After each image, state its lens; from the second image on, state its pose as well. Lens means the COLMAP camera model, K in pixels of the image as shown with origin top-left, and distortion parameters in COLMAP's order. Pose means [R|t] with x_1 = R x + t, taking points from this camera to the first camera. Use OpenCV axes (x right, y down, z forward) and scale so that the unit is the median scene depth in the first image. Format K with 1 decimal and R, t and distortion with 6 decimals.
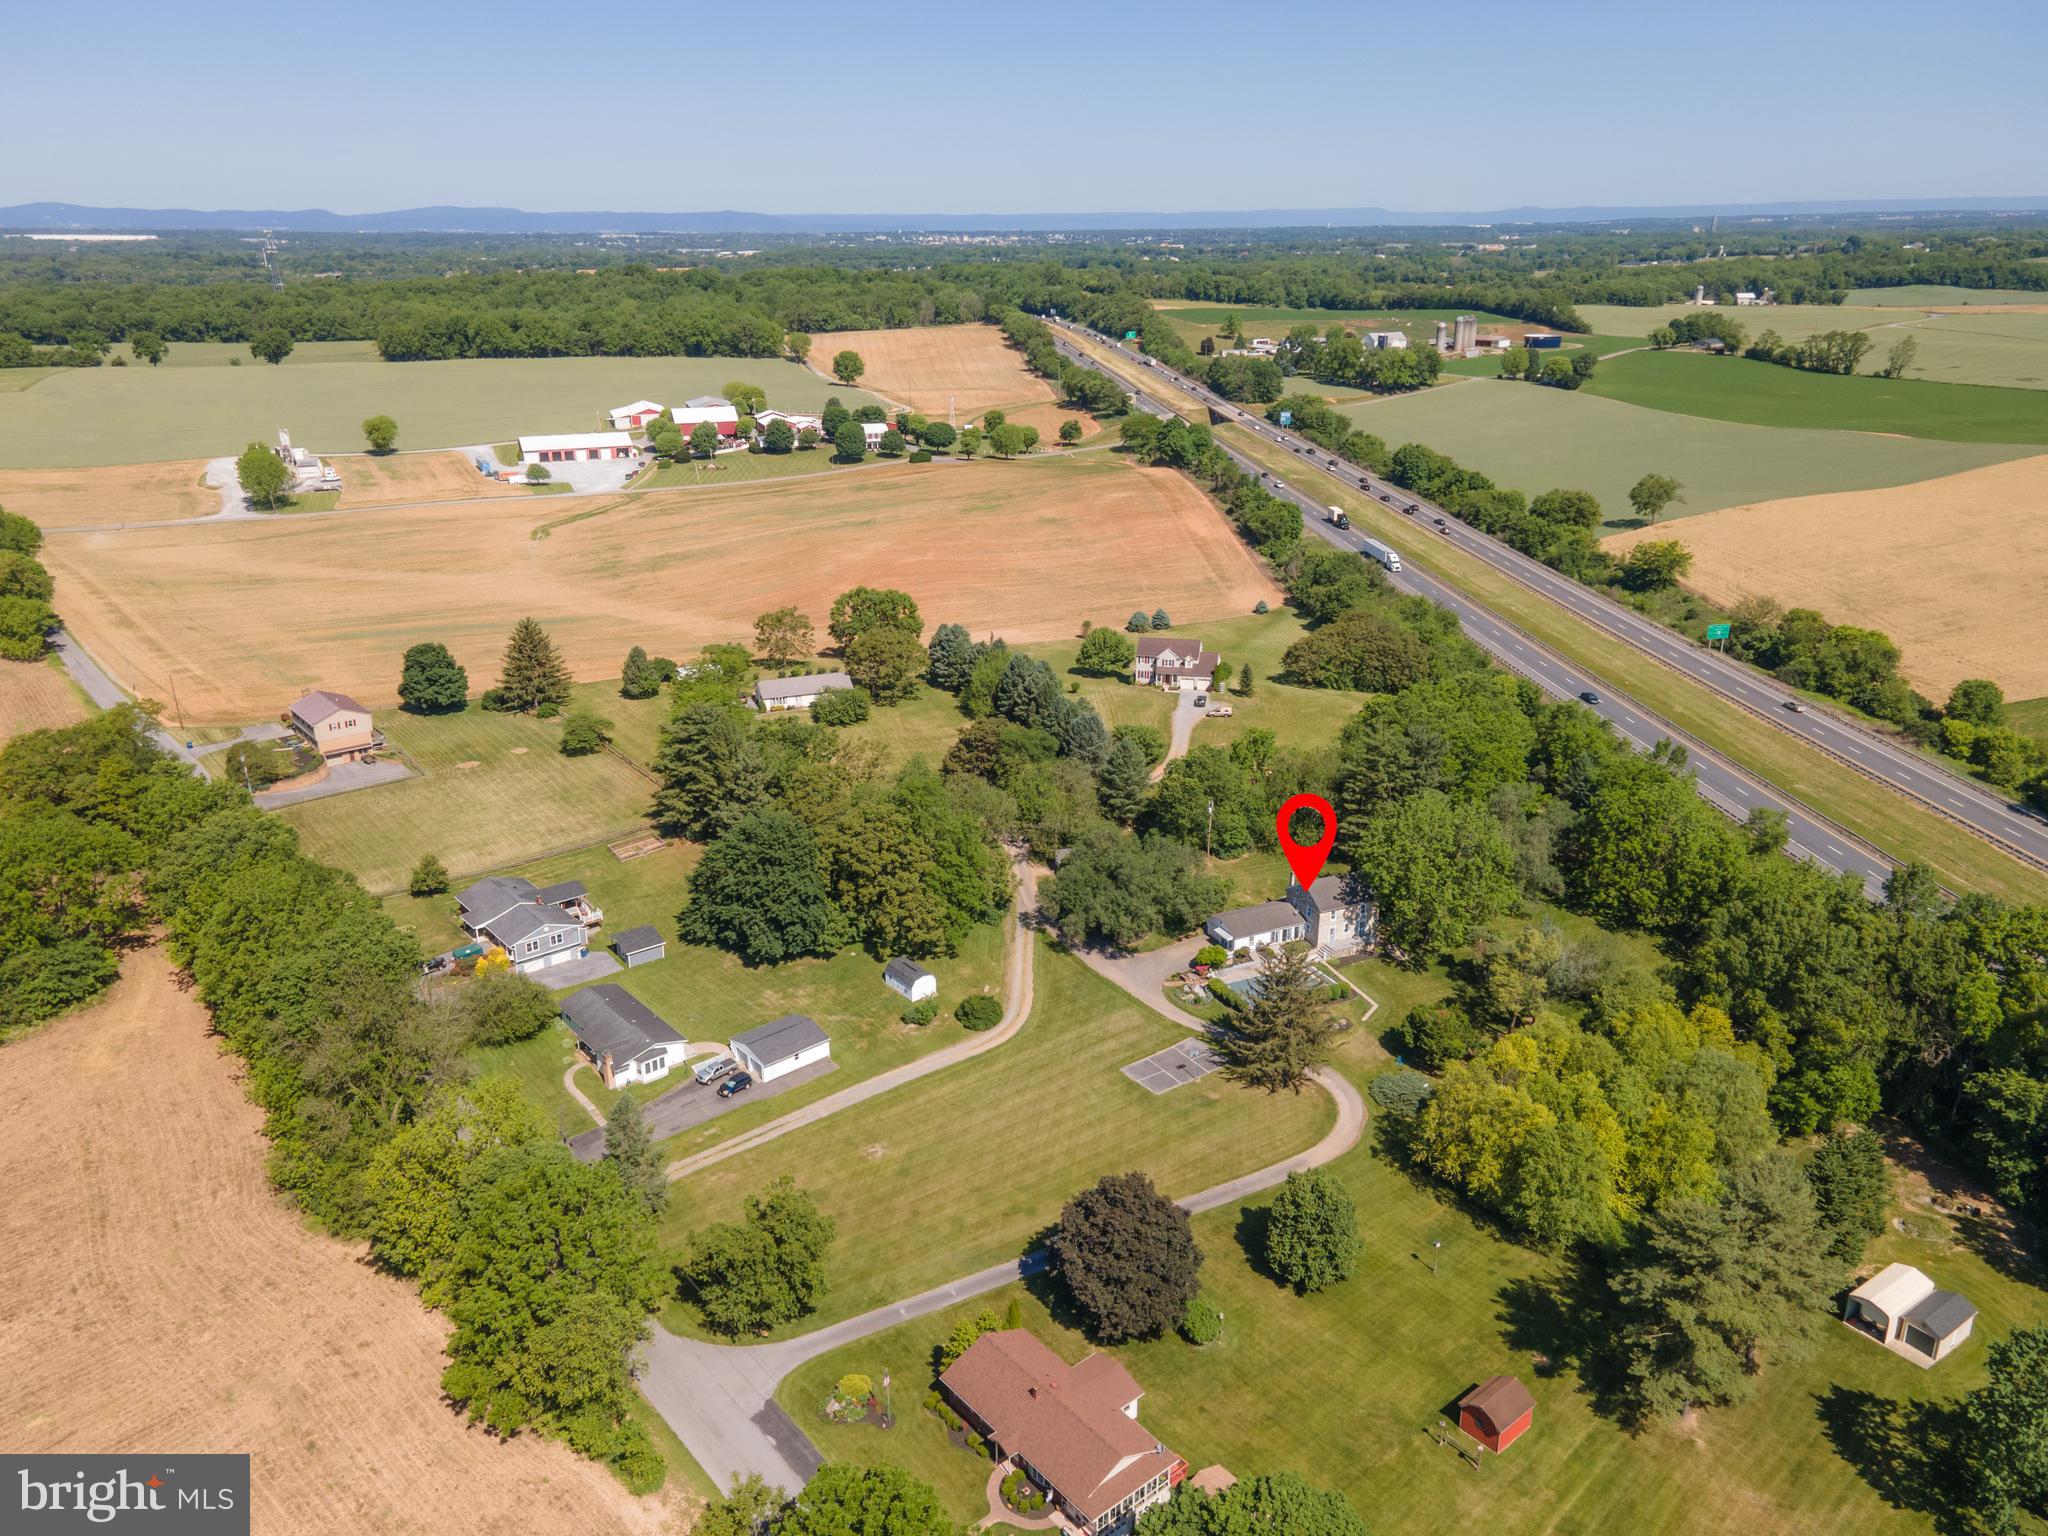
lens RADIAL K [[1470.2, 0, 1006.8], [0, 1470.2, 752.4], [0, 0, 1]] dist [0.029507, 0.035825]
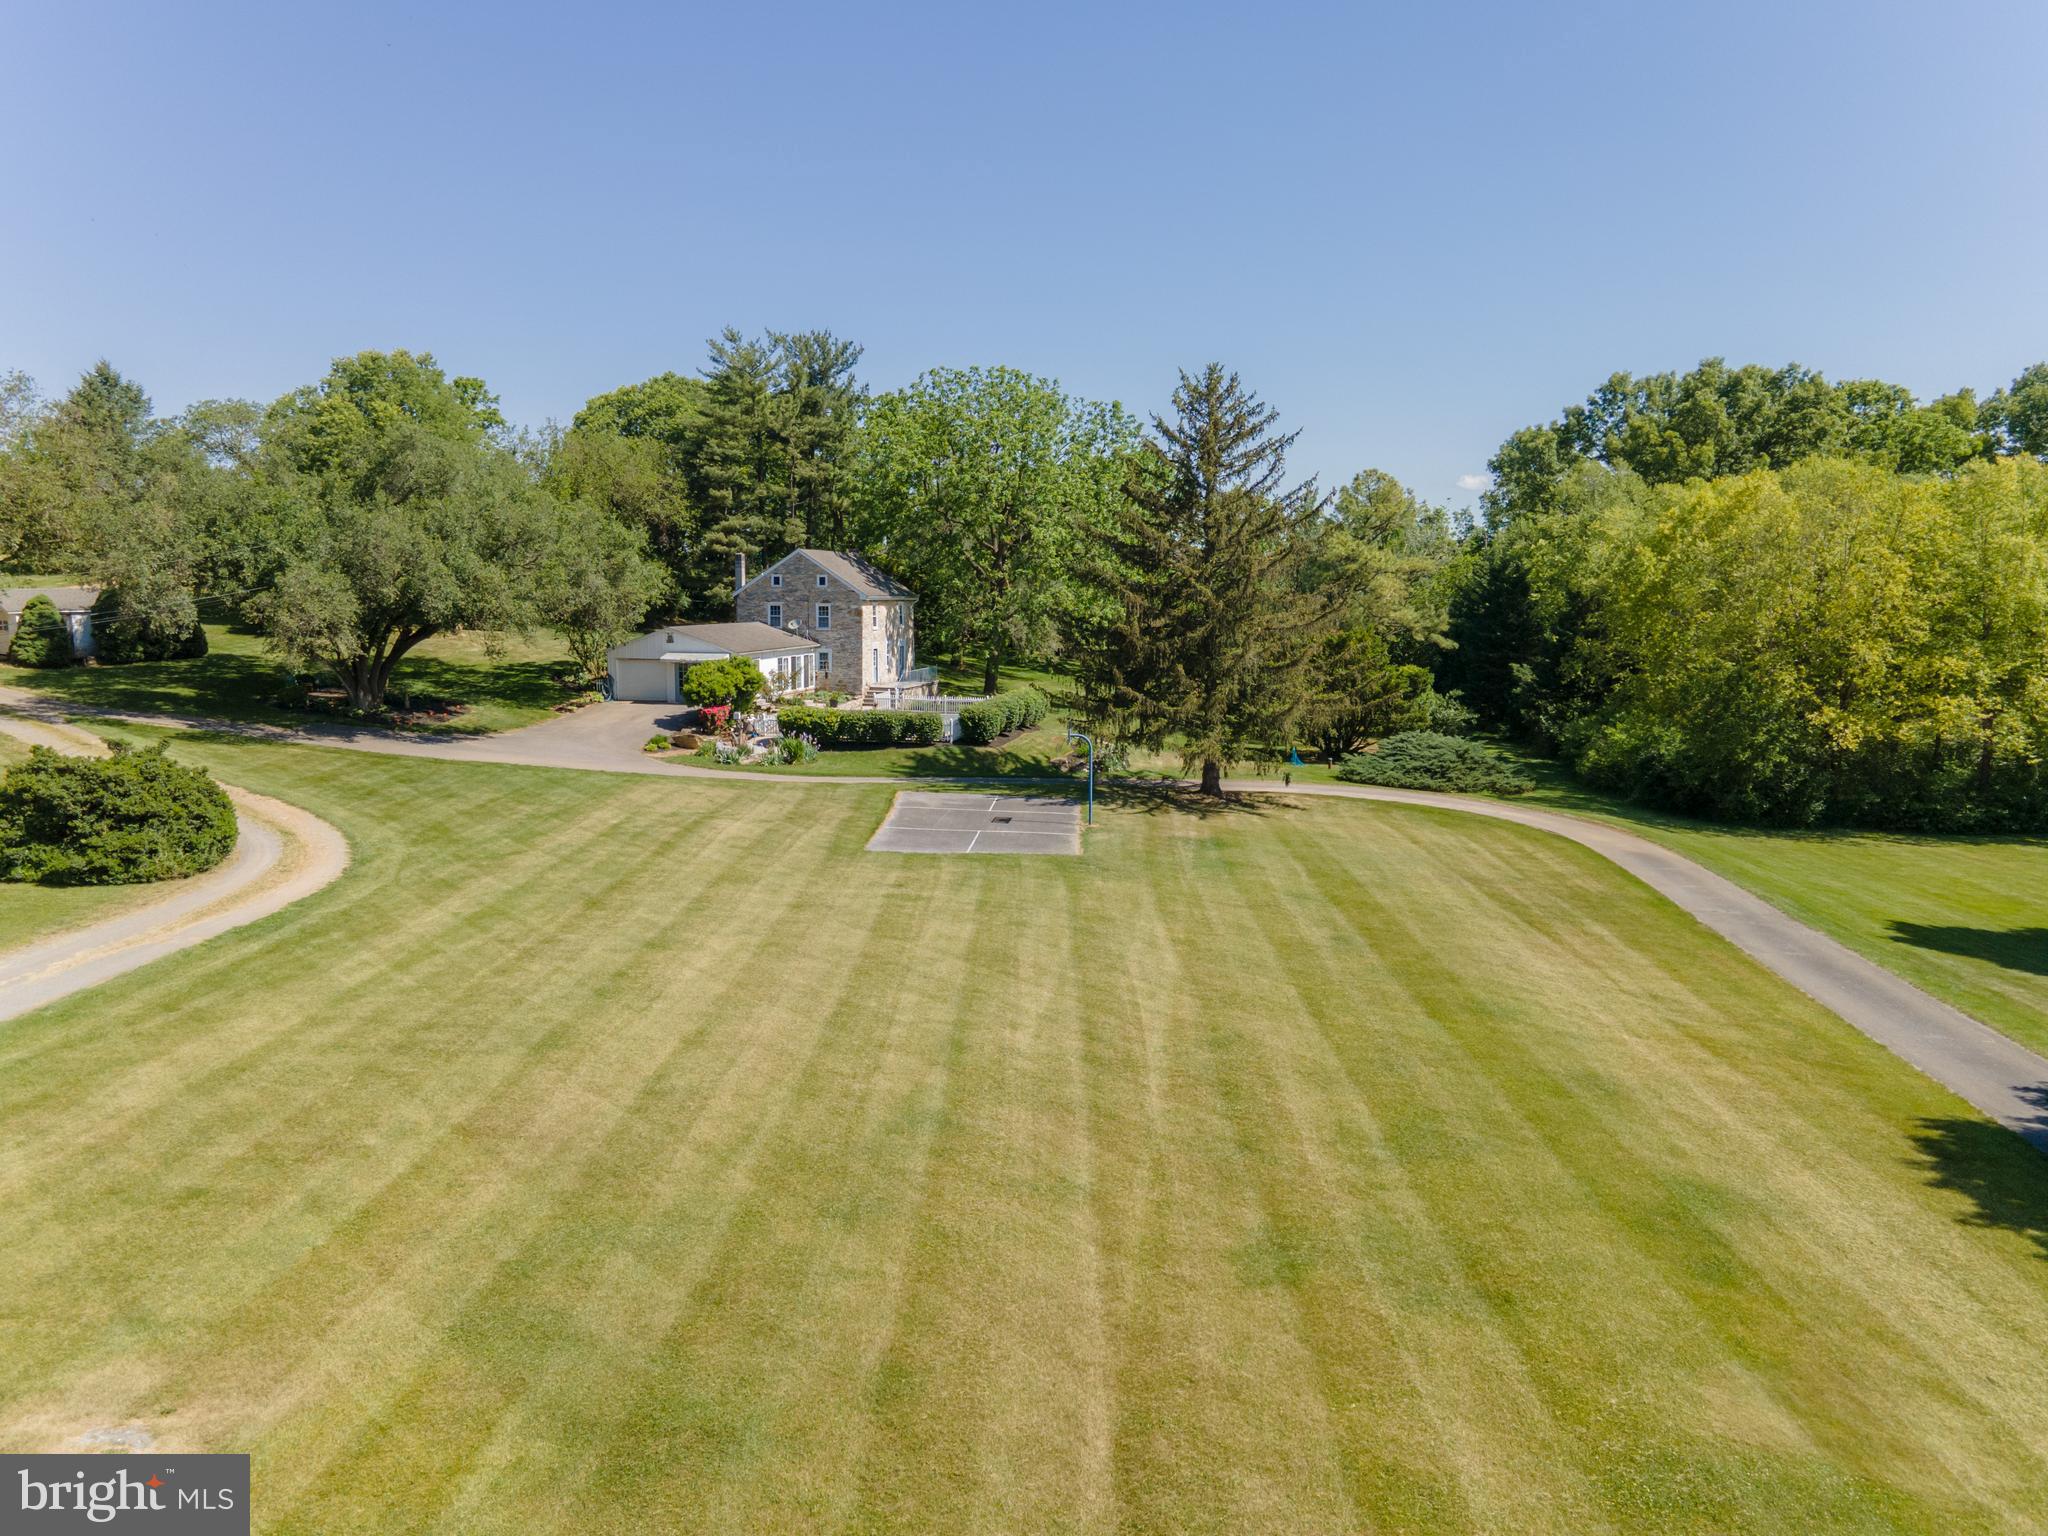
lens RADIAL K [[1470.2, 0, 1006.8], [0, 1470.2, 752.4], [0, 0, 1]] dist [0.029507, 0.035825]
pose [[0.612321, -0.076564, 0.786893, -0.095087], [0.250044, 0.962965, -0.100877, 0.198165], [-0.750027, 0.258527, 0.608788, 0.704181]]
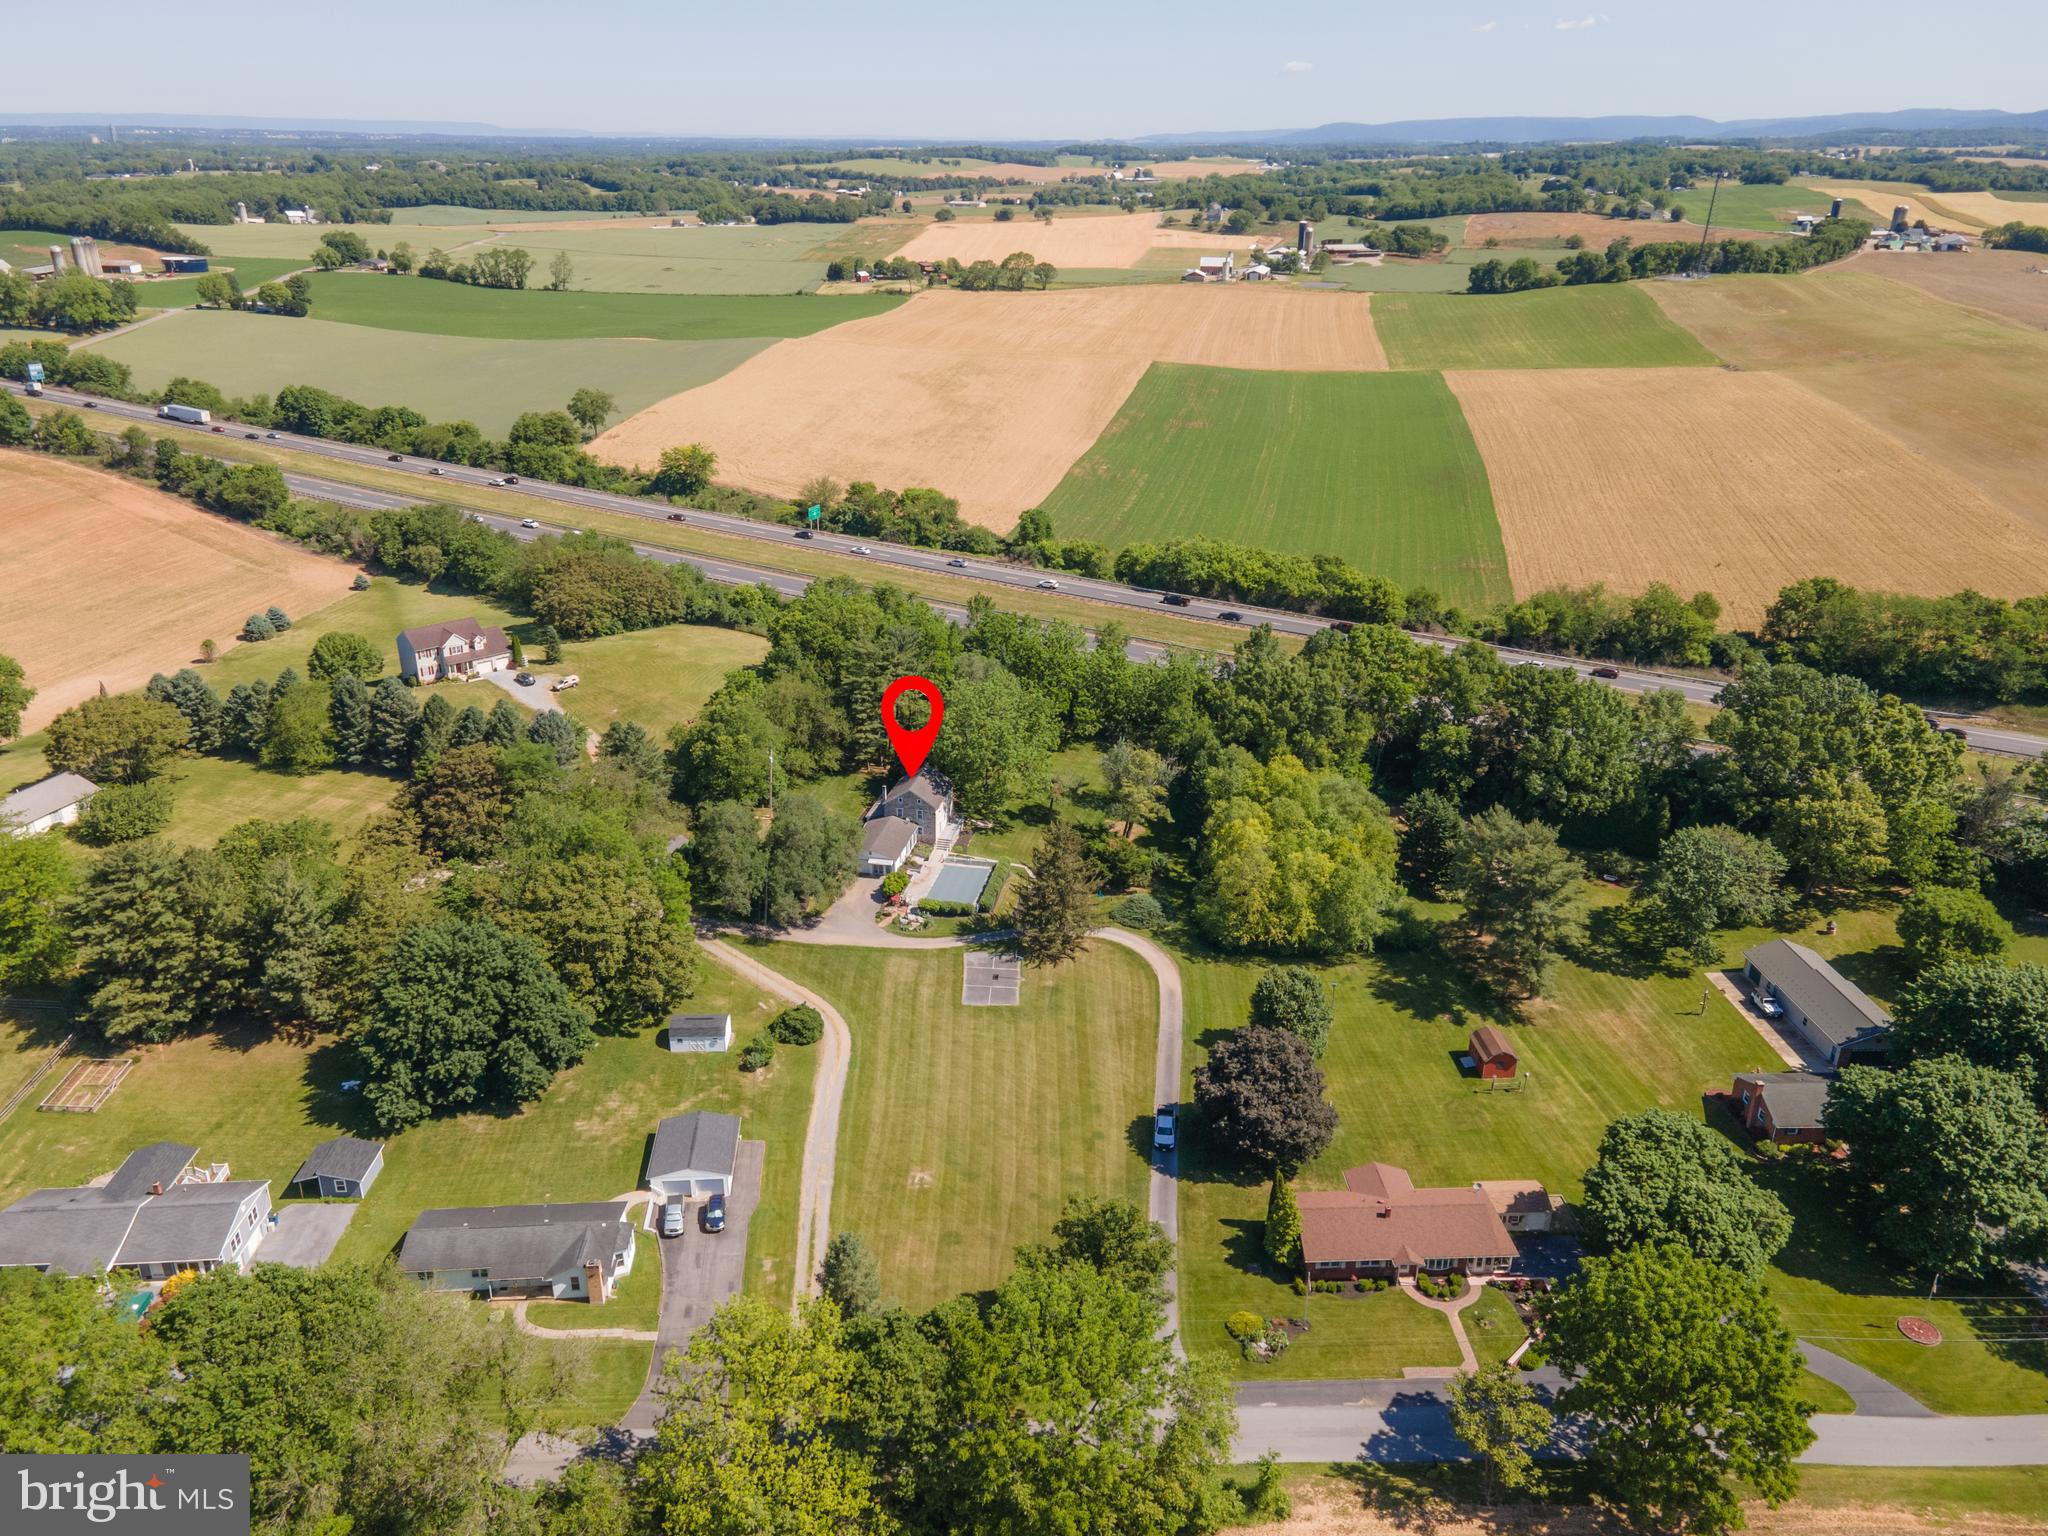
lens RADIAL K [[1470.2, 0, 1006.8], [0, 1470.2, 752.4], [0, 0, 1]] dist [0.029507, 0.035825]
pose [[0.593254, -0.297527, 0.748015, -0.519342], [0.260656, 0.950132, 0.171192, -0.095468], [-0.761648, 0.093414, 0.641222, 0.273969]]
